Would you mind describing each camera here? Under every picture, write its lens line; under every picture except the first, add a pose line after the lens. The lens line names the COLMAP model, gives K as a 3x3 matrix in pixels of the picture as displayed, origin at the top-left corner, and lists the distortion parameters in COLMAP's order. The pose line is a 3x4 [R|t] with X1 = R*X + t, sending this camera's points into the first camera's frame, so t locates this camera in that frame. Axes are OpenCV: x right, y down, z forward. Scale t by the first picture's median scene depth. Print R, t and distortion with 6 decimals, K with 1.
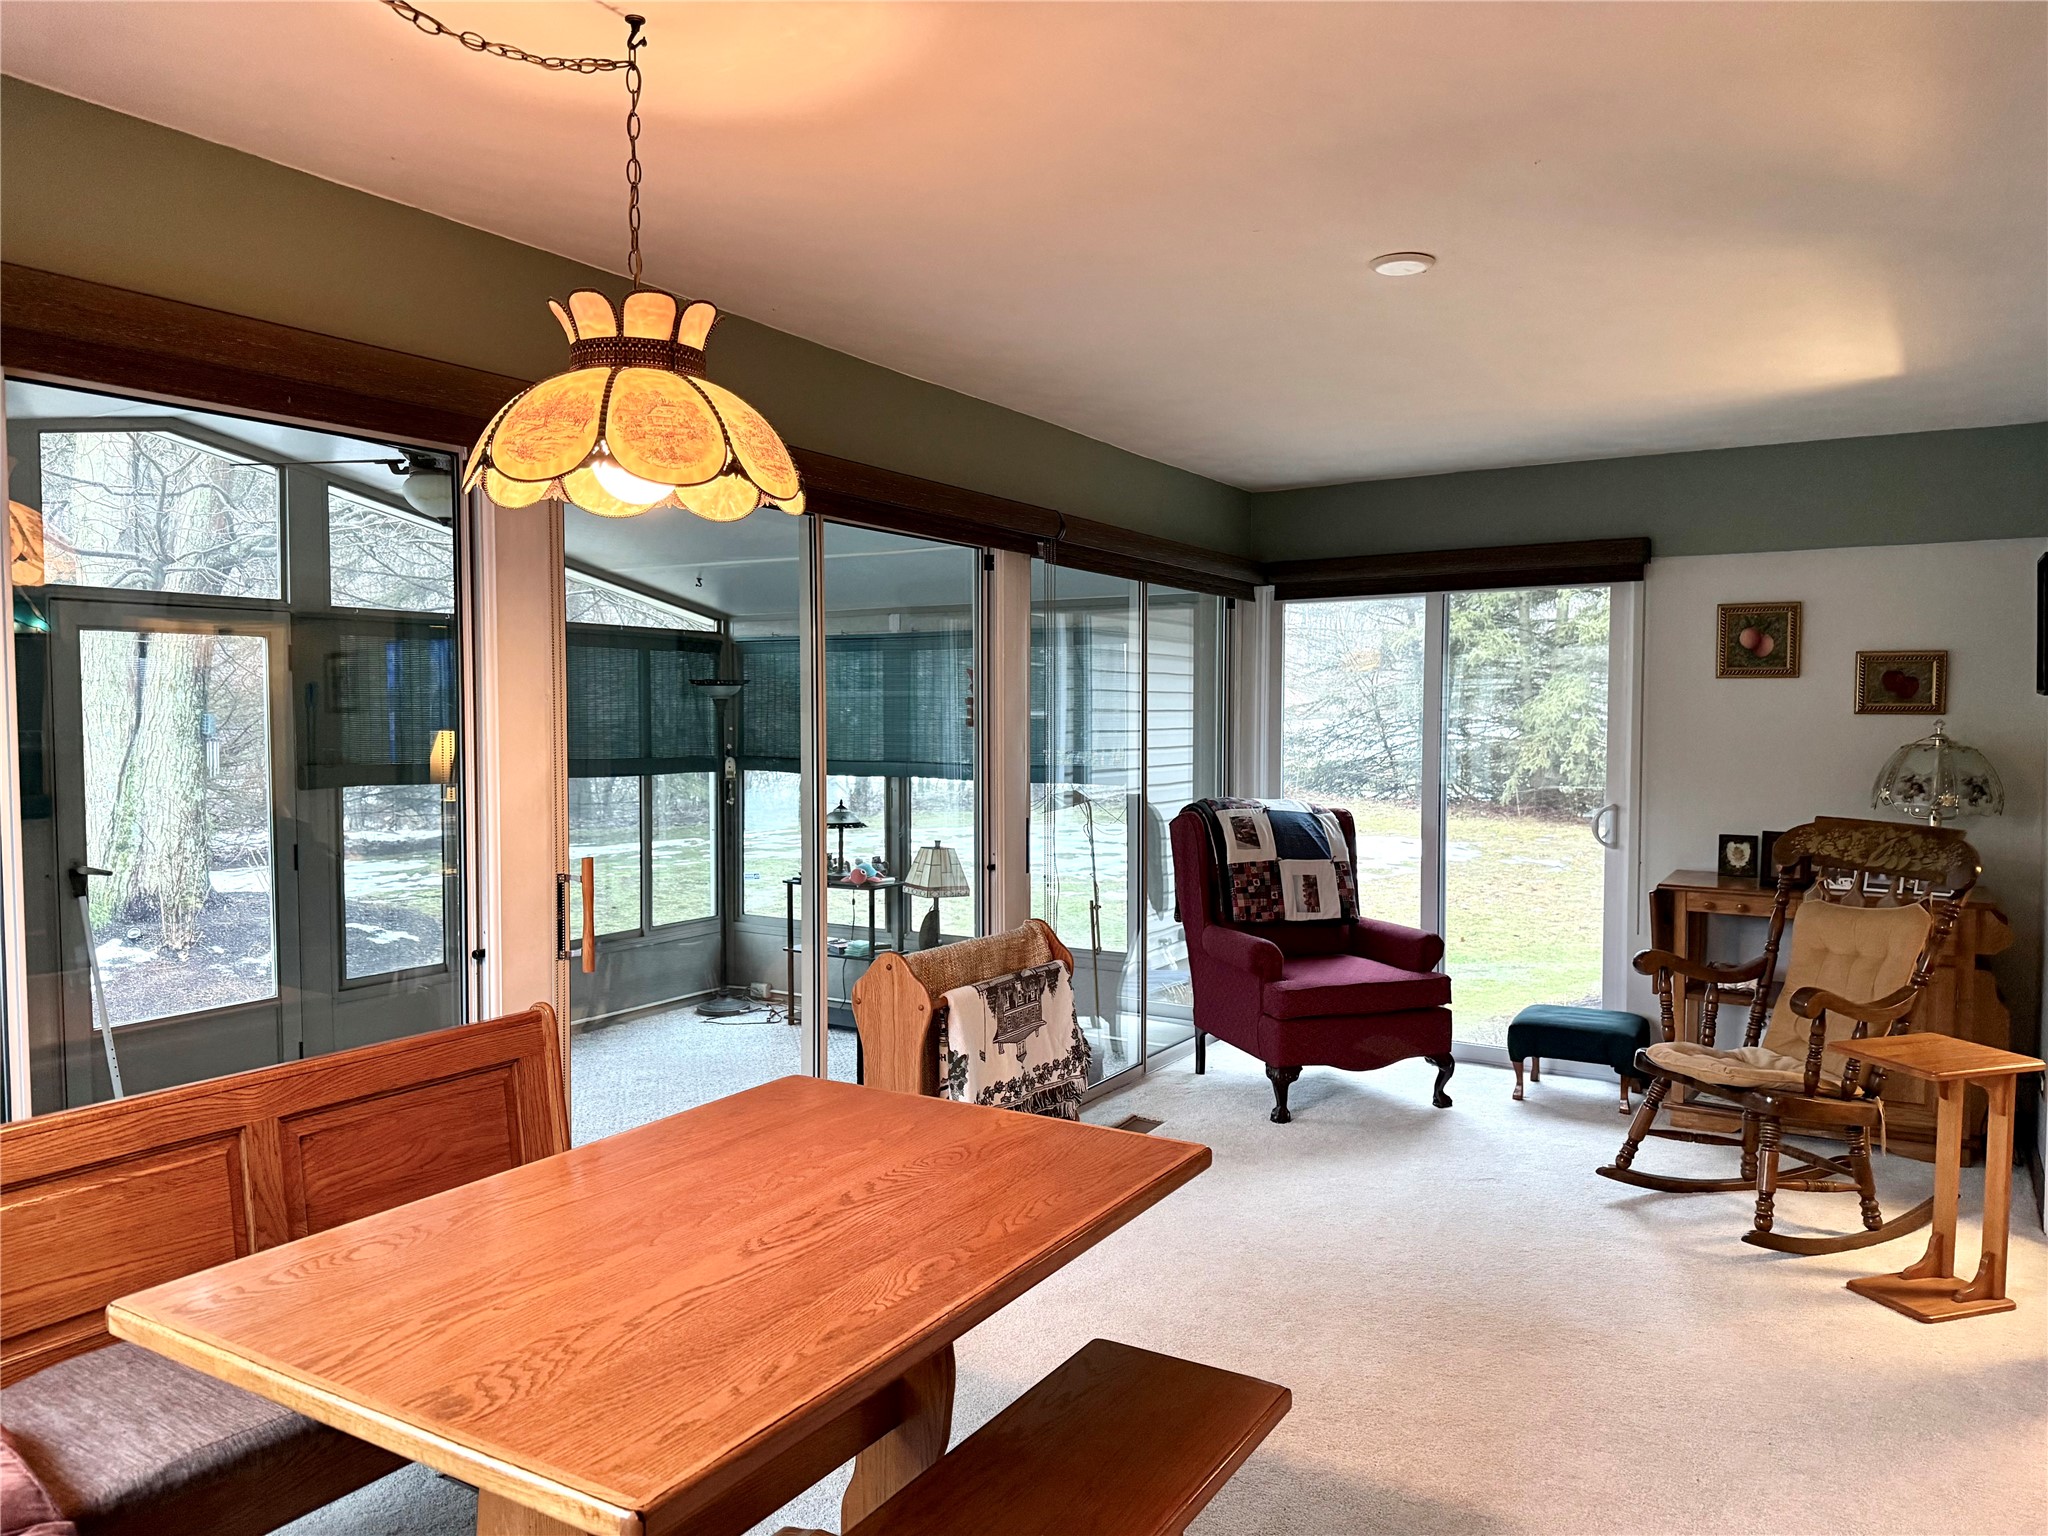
lens RADIAL K [[1461.2, 0, 1046.0], [0, 1461.2, 755.8], [0, 0, 1]] dist [0.060547, -0.088724]
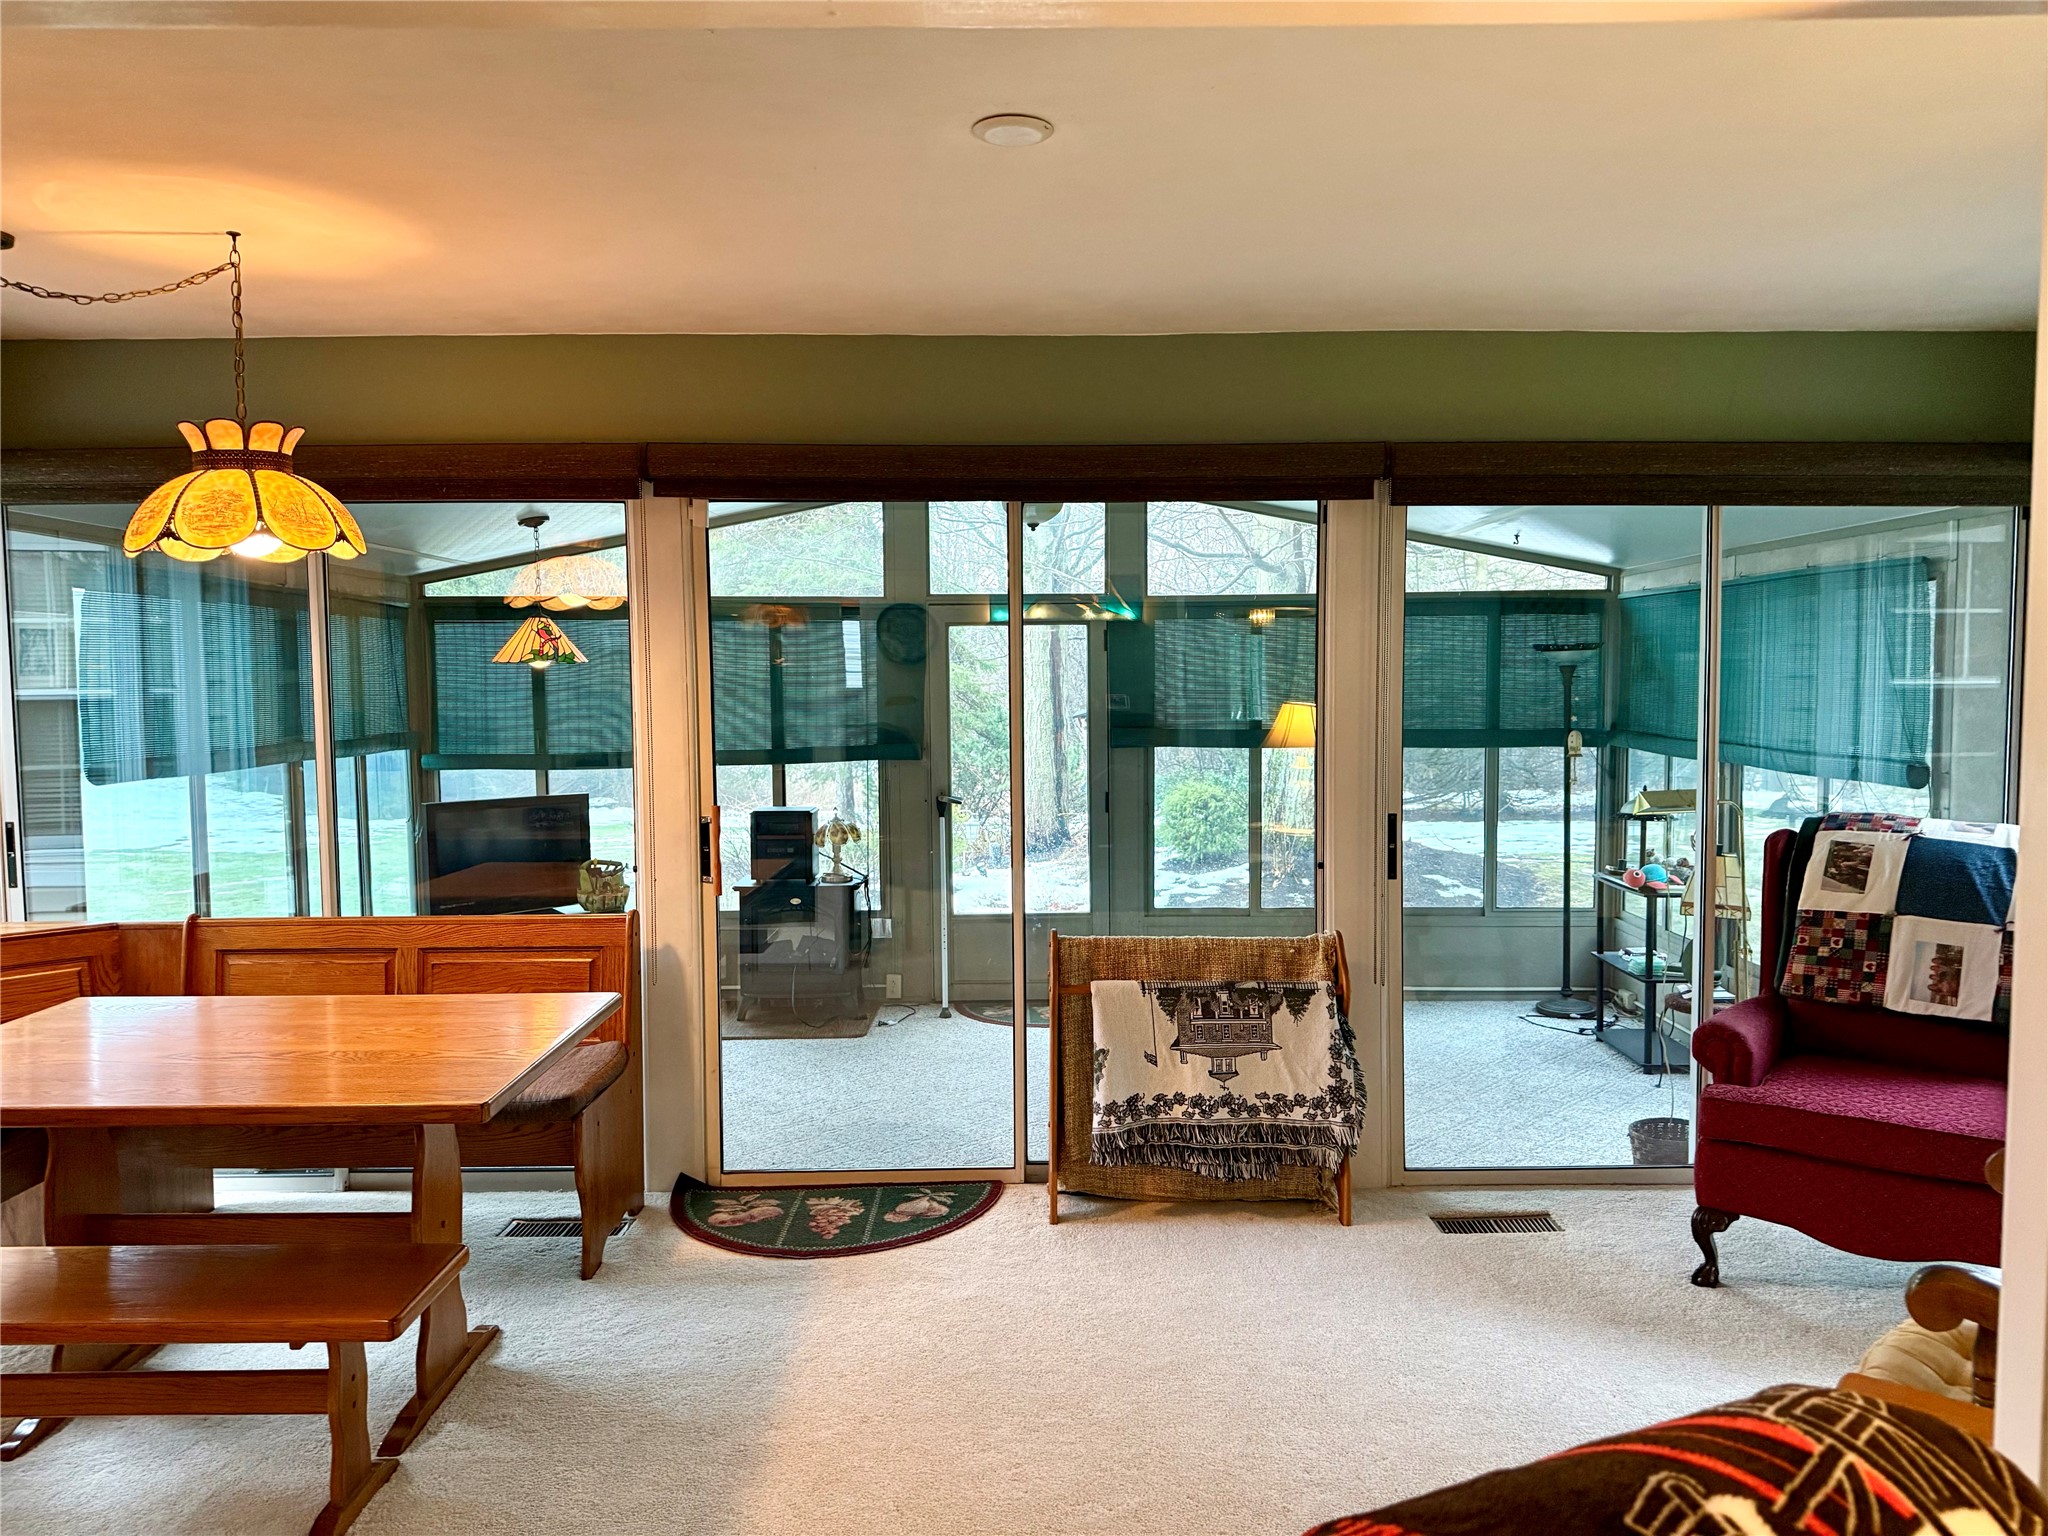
lens RADIAL K [[1461.2, 0, 1019.0], [0, 1461.2, 761.6], [0, 0, 1]] dist [0.060547, -0.088724]
pose [[0.505506, 0.047330, -0.861524, 0.513372], [-0.020227, 0.998870, 0.043006, -0.016142], [0.862586, -0.004314, 0.505892, 0.332502]]
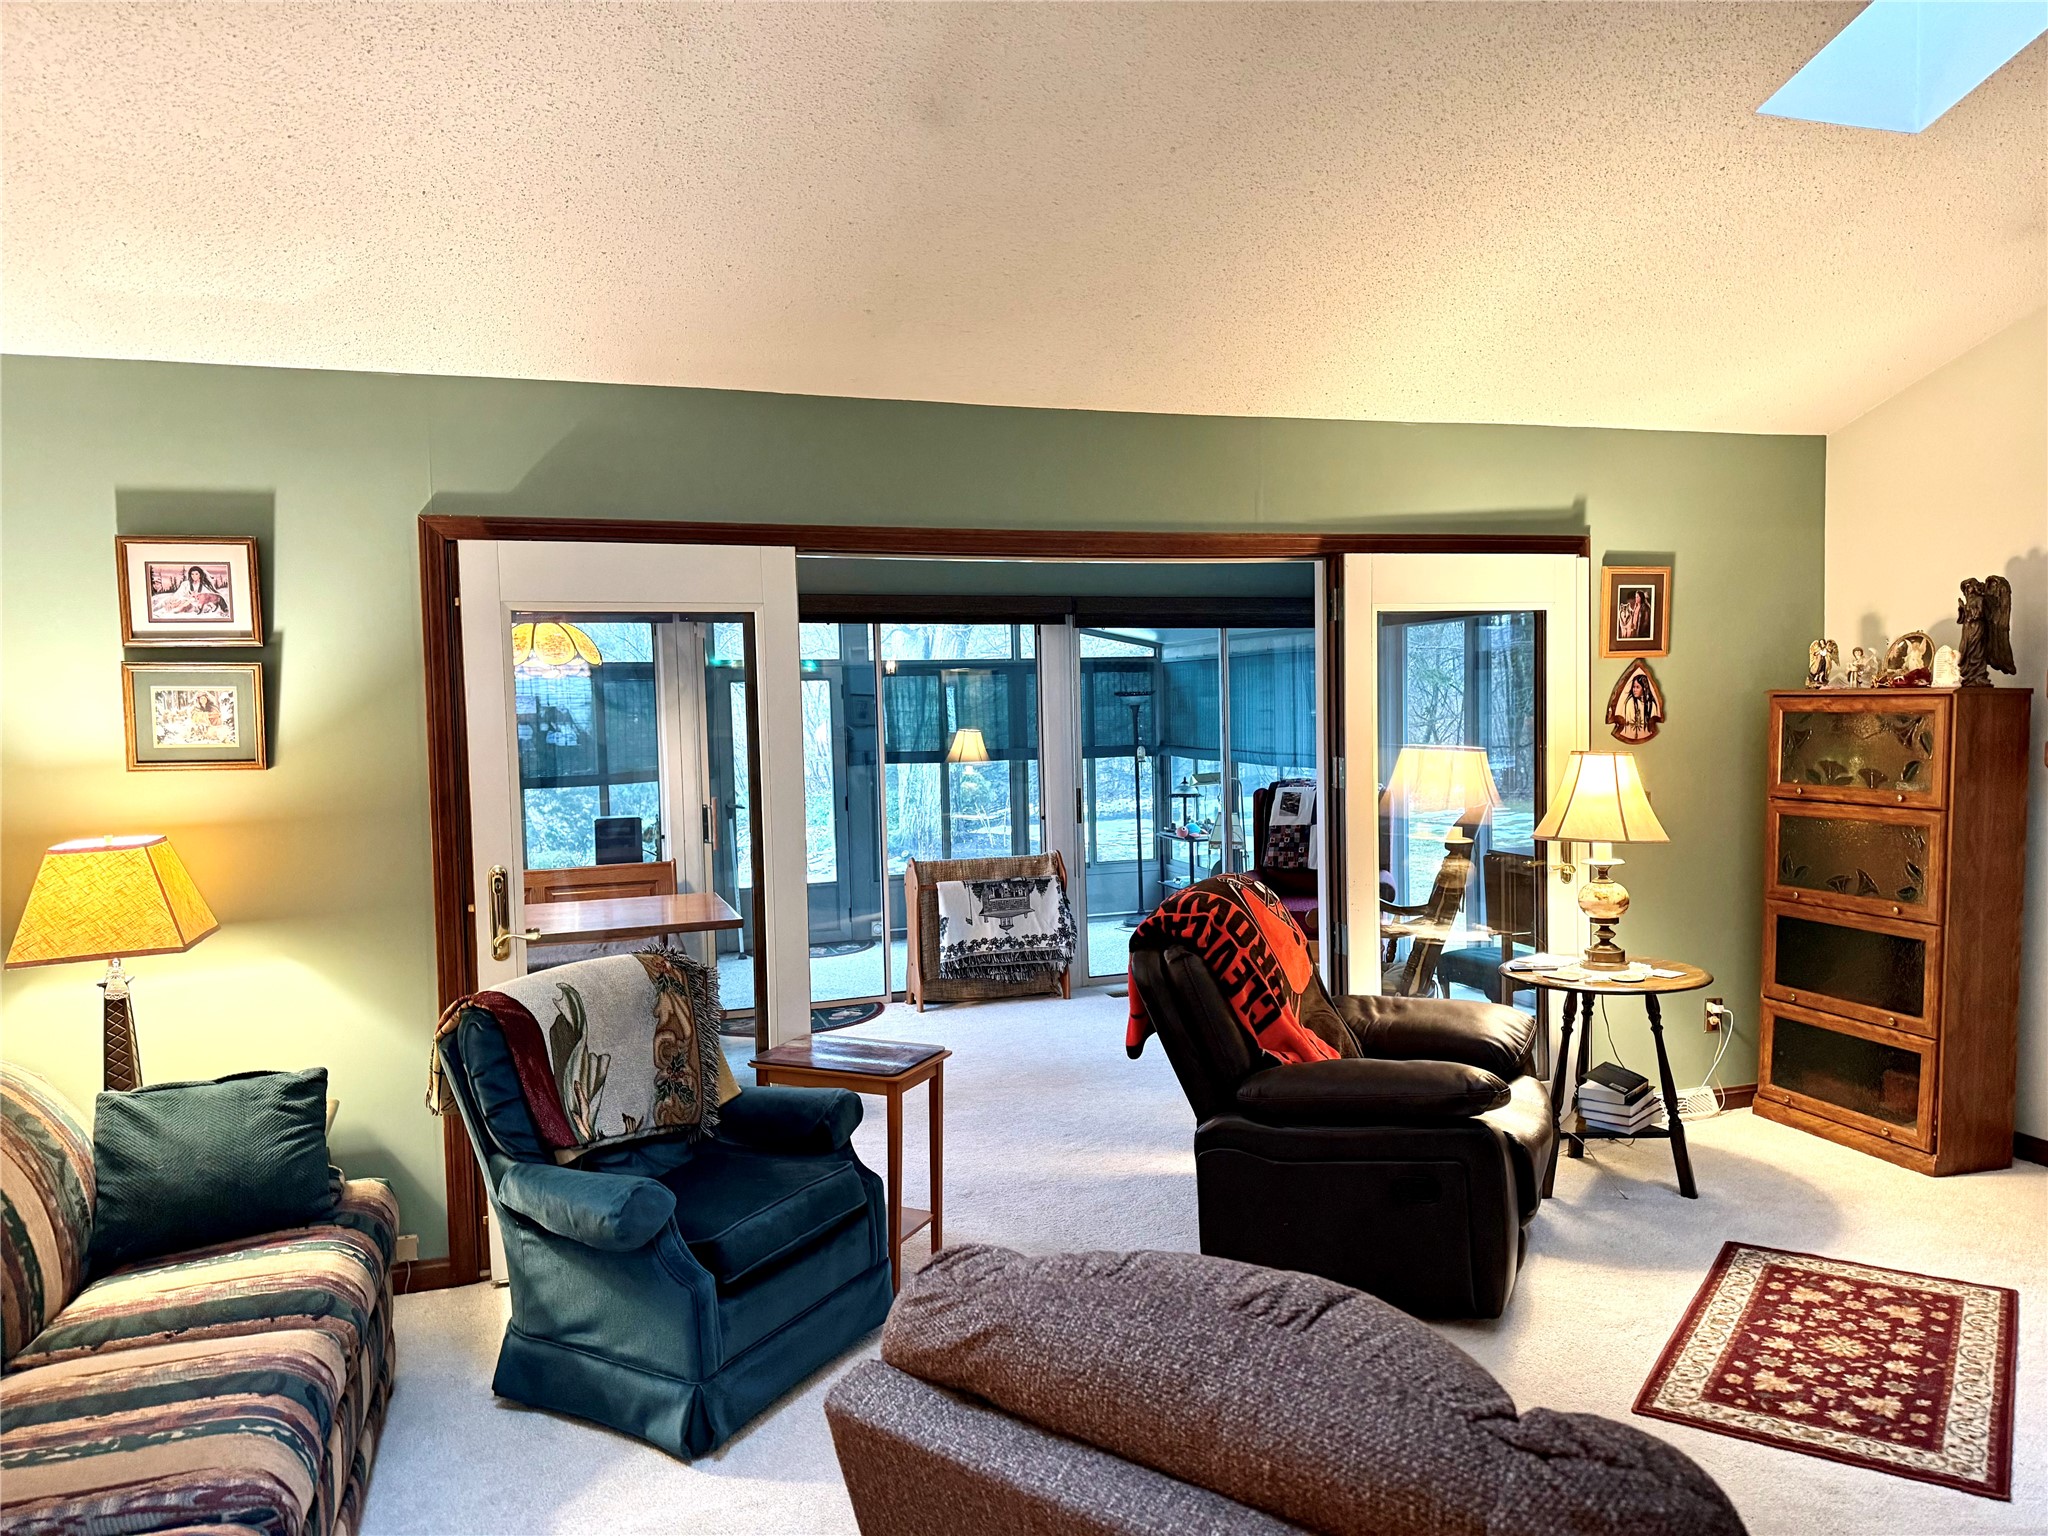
lens RADIAL K [[1461.2, 0, 1015.8], [0, 1461.2, 786.7], [0, 0, 1]] dist [0.060547, -0.088724]
pose [[0.751016, 0.019243, -0.660004, 0.839148], [0.004826, 0.999389, 0.034630, -0.012656], [0.660267, -0.029193, 0.750464, -0.201346]]
